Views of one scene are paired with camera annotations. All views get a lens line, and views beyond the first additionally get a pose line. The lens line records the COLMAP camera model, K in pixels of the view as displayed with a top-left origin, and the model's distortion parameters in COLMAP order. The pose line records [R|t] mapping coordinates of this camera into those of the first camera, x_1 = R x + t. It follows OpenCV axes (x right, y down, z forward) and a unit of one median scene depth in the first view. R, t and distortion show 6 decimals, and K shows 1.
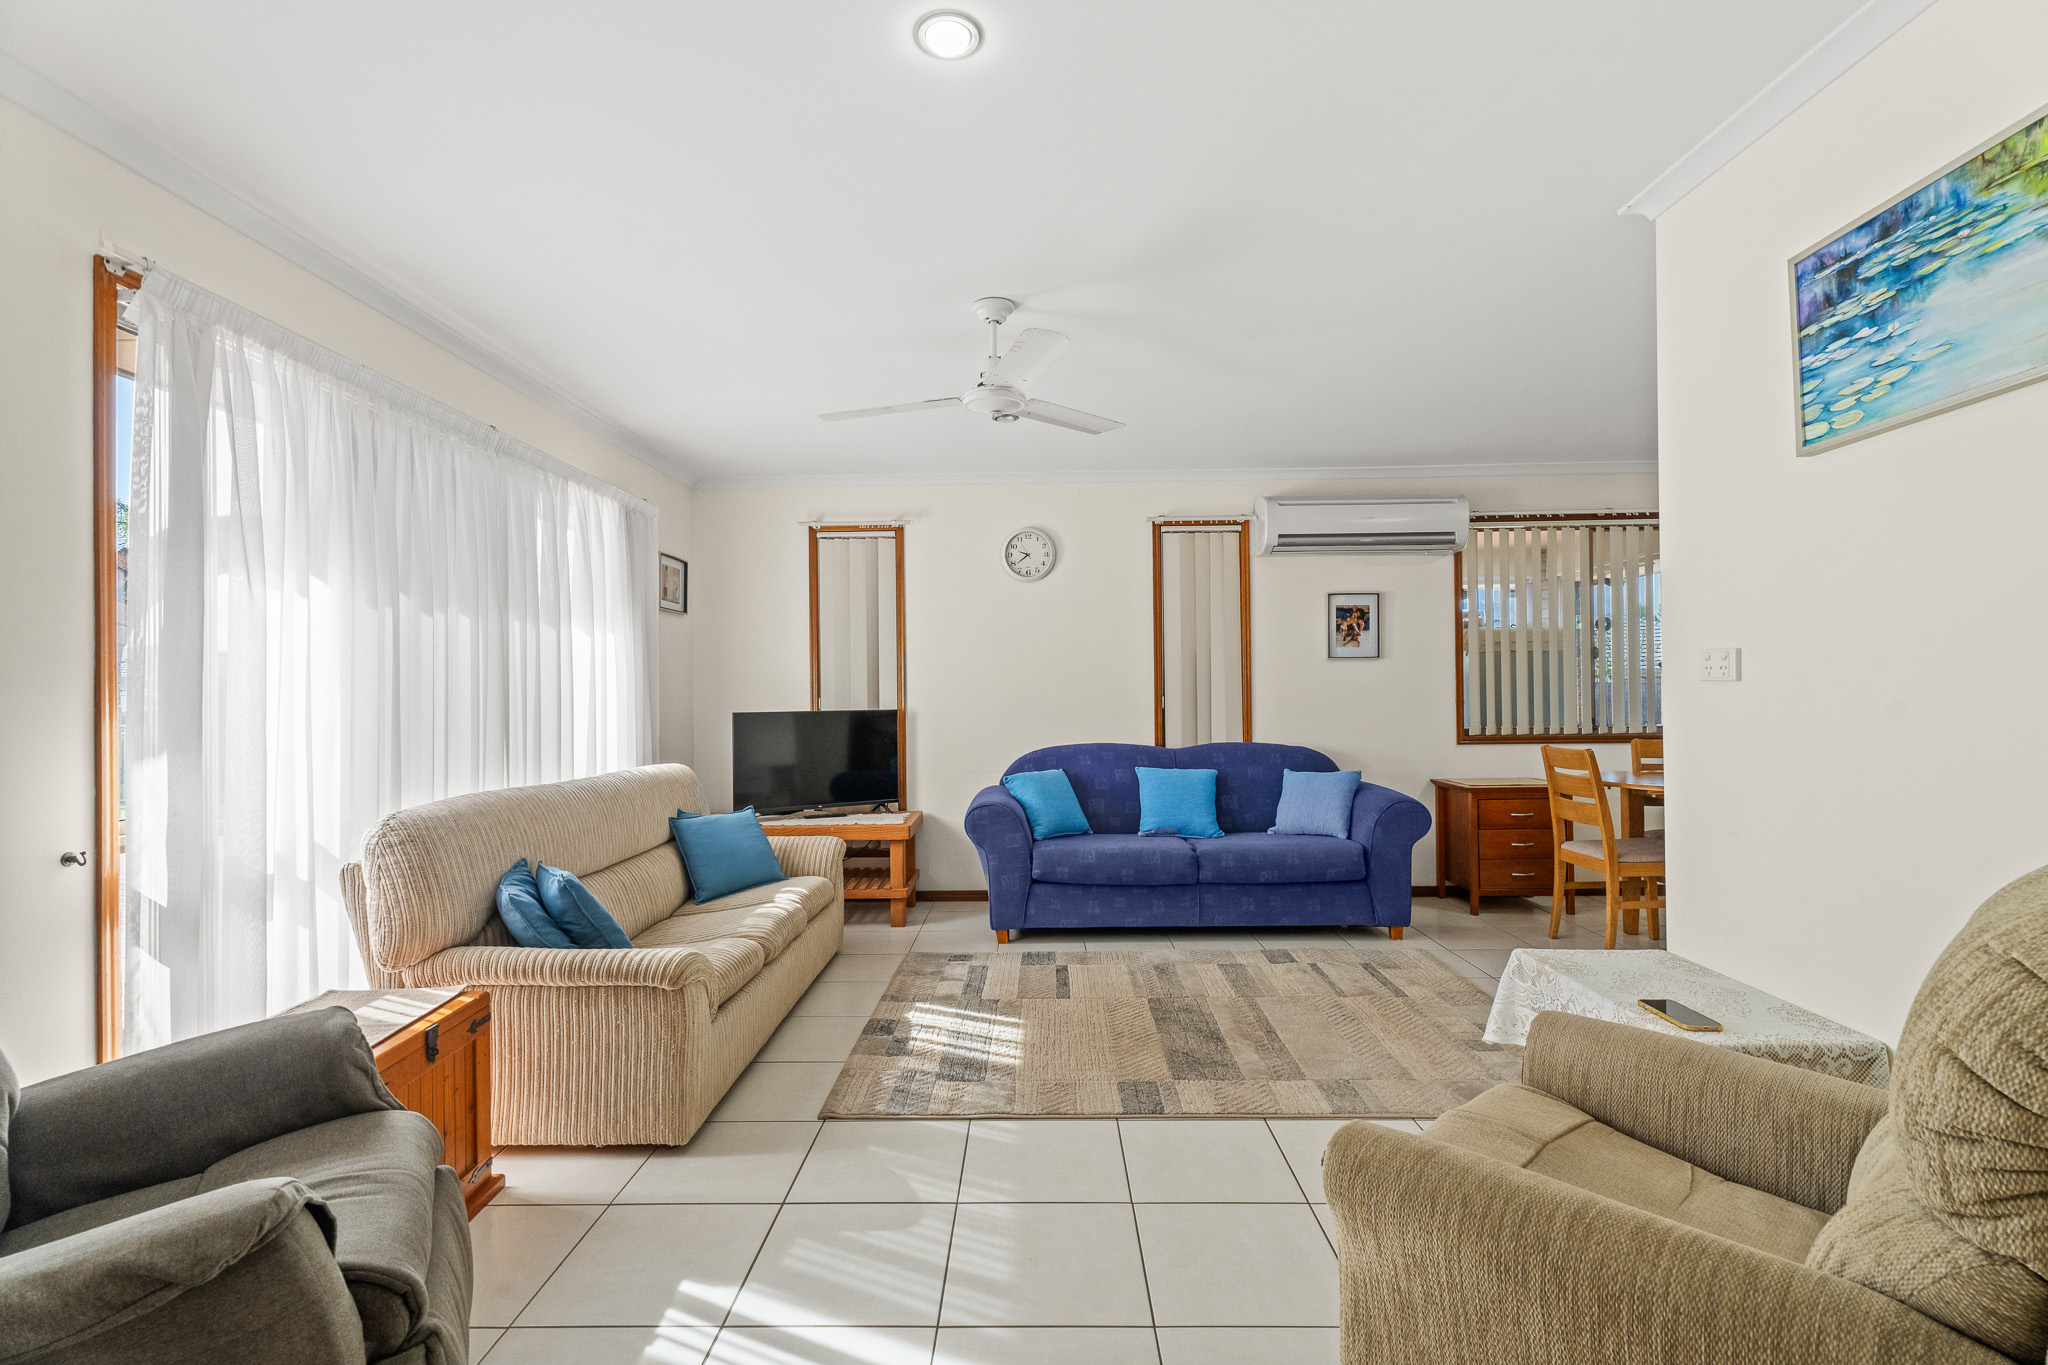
lens RADIAL K [[918.7, 0, 1032.7], [0, 918.7, 677.0], [0, 0, 1]] dist [-0.001126, -0.000120]
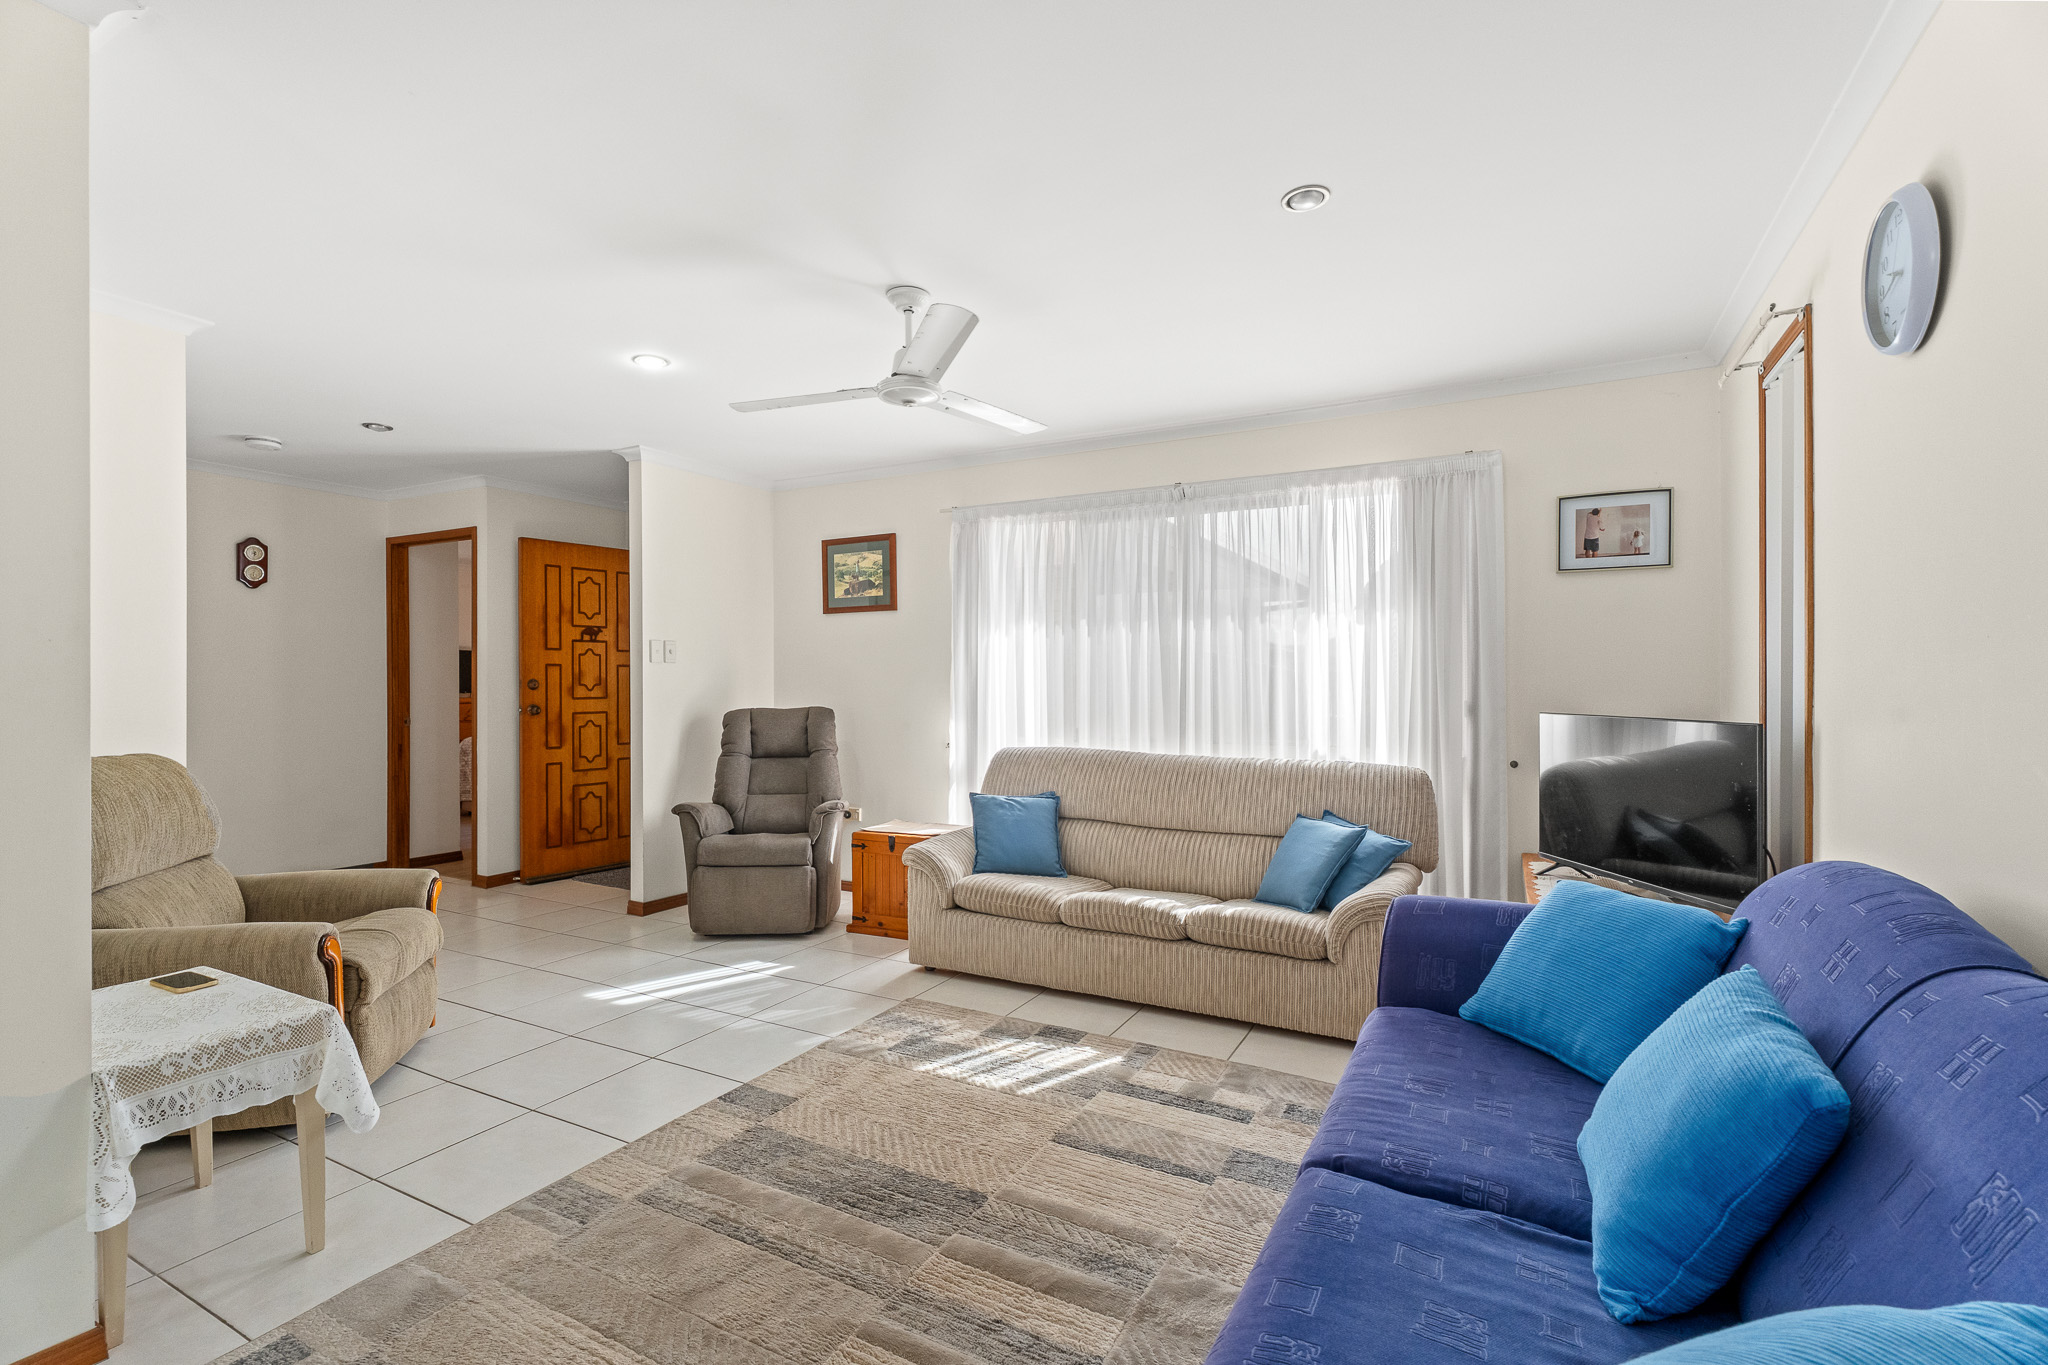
lens RADIAL K [[943.7, 0, 1024.0], [0, 943.7, 682.5], [0, 0, 1]] dist [-0.000471, -0.000010]
pose [[-0.476804, 0.009730, -0.878956, 0.744215], [0.013849, 0.999898, 0.003557, 0.008930], [0.878901, -0.010477, -0.476890, 1.488728]]
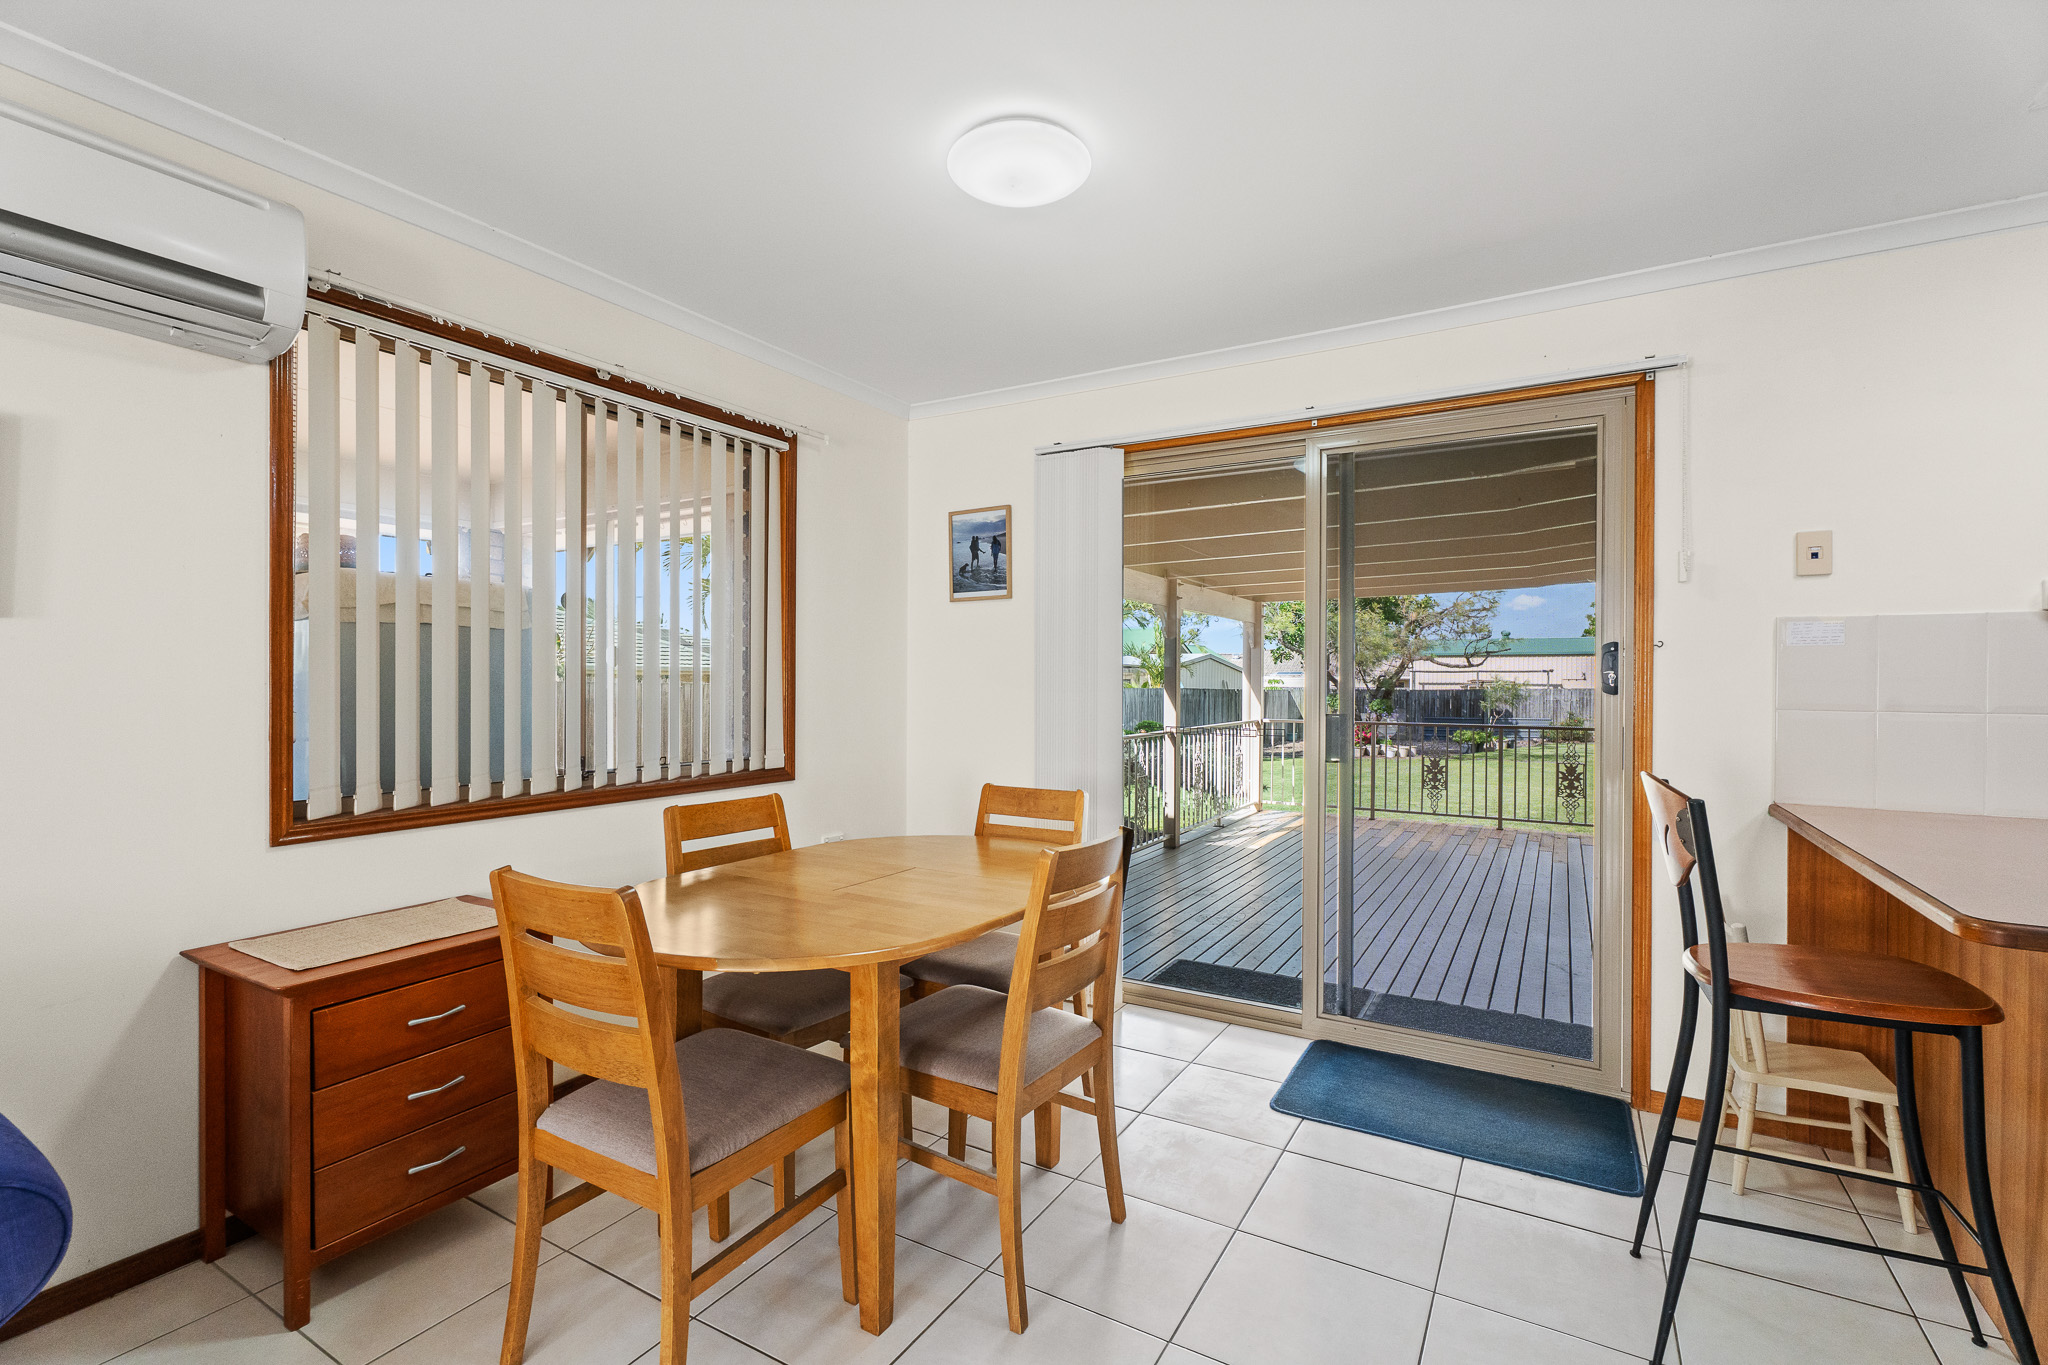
lens RADIAL K [[918.7, 0, 1032.7], [0, 918.7, 677.0], [0, 0, 1]] dist [-0.001126, -0.000120]
pose [[0.497978, 0.014880, 0.867062, 0.282404], [-0.009605, 0.999886, -0.011643, 0.001329], [-0.867137, -0.002530, 0.498064, 0.518426]]
